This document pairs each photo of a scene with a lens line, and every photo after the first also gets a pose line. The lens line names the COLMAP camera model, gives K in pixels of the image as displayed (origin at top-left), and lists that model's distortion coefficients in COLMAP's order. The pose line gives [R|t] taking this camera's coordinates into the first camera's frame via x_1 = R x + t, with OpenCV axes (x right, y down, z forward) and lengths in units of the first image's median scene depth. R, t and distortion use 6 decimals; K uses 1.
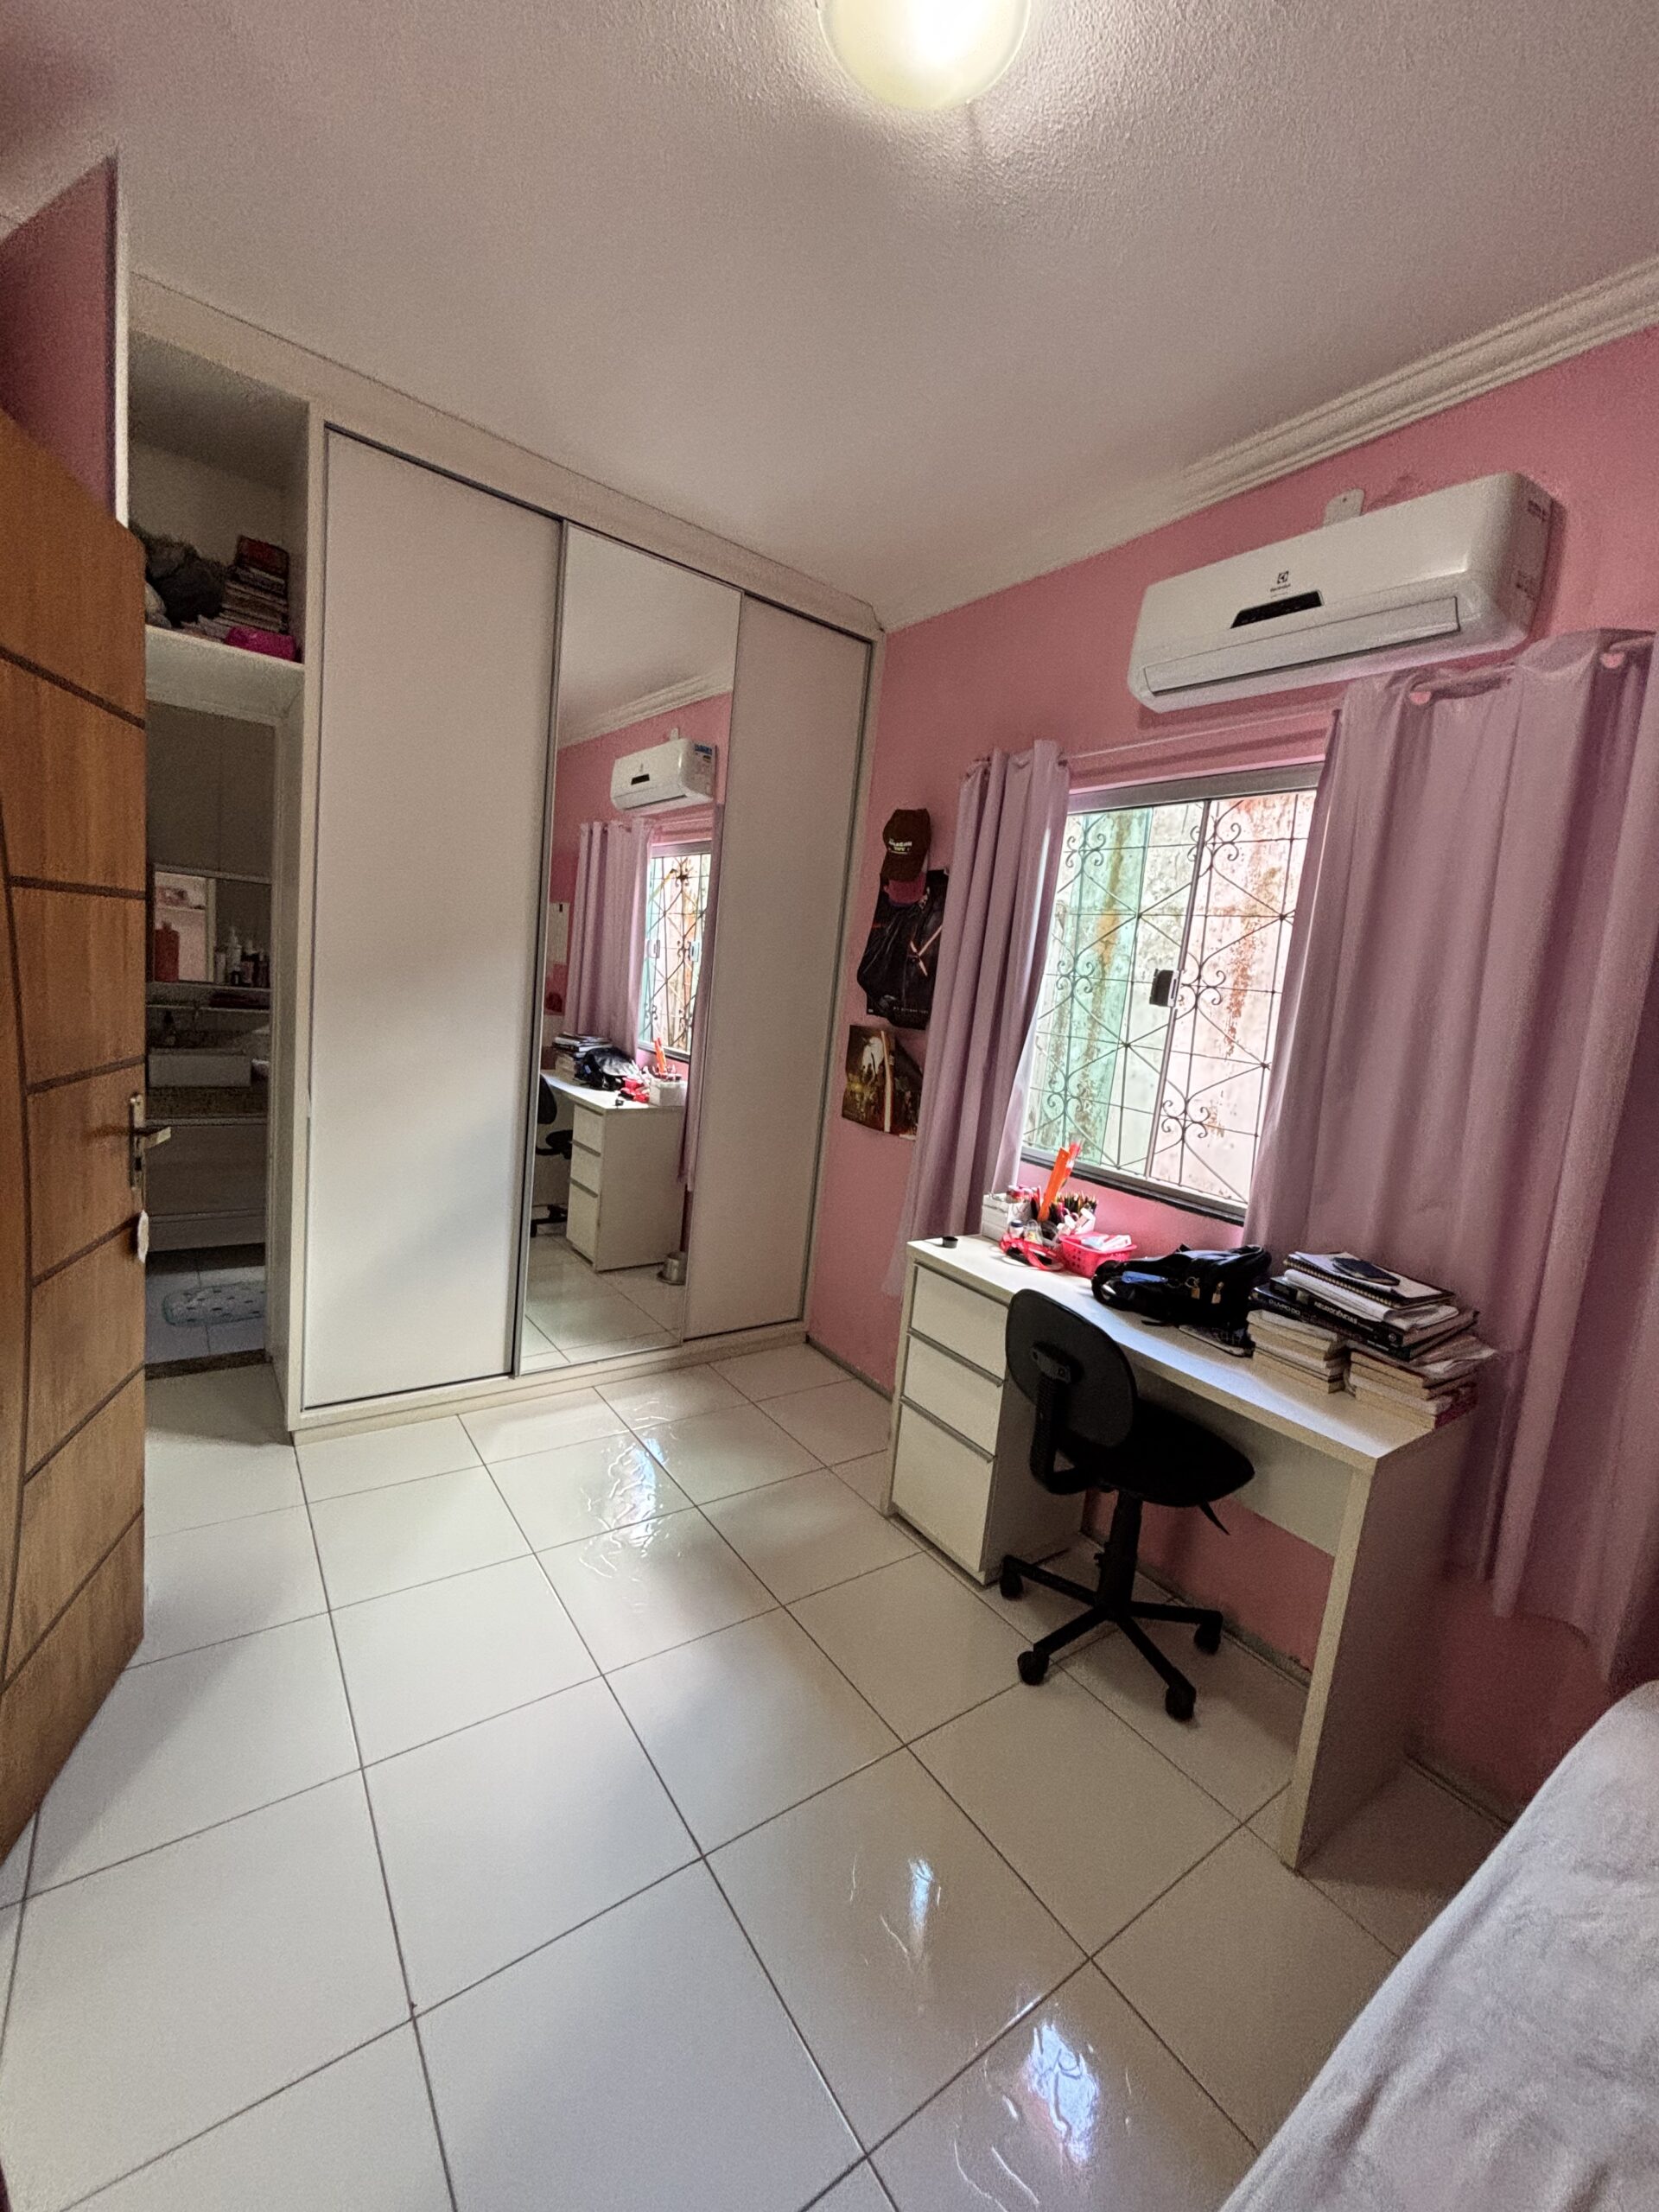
lens RADIAL K [[891.6, 0, 829.5], [0, 891.6, 1097.0], [0, 0, 1]] dist [0.002806, -0.000082]
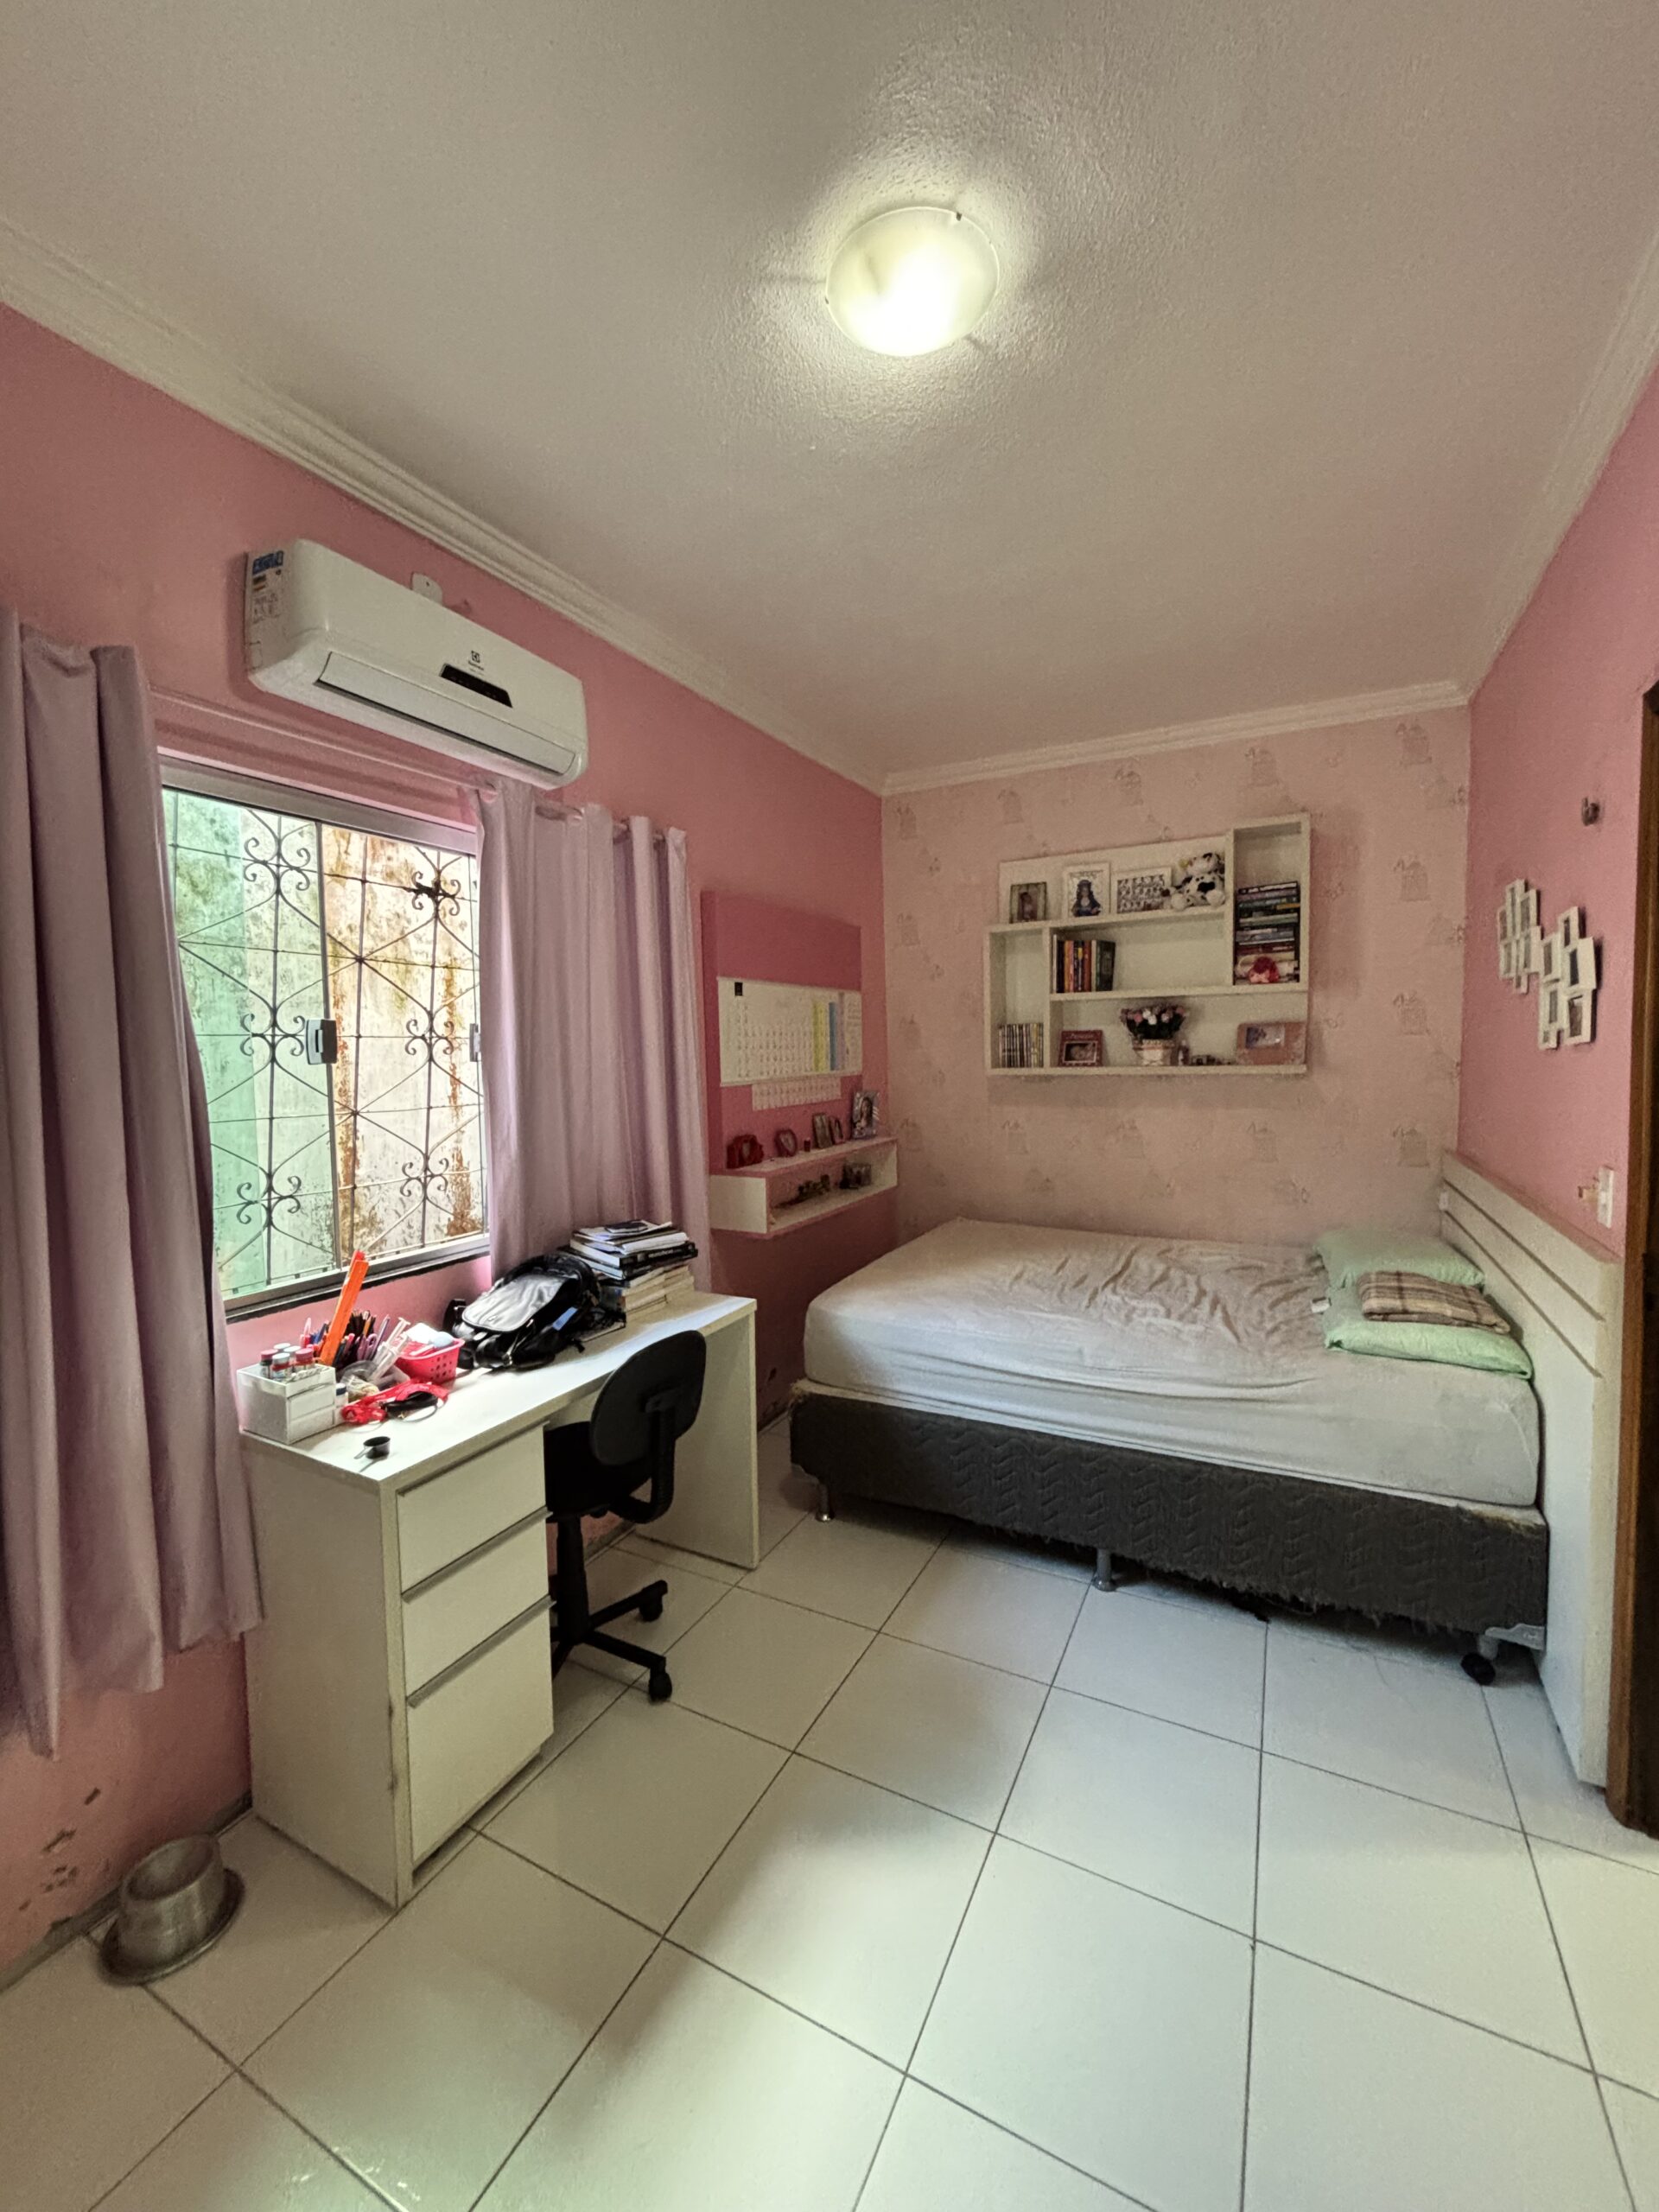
lens RADIAL K [[891.6, 0, 829.5], [0, 891.6, 1097.0], [0, 0, 1]] dist [0.002806, -0.000082]
pose [[-0.451283, -0.144187, 0.880655, -0.666958], [0.087144, 0.975023, 0.204293, -0.233536], [-0.888116, 0.168938, -0.427446, 1.103901]]
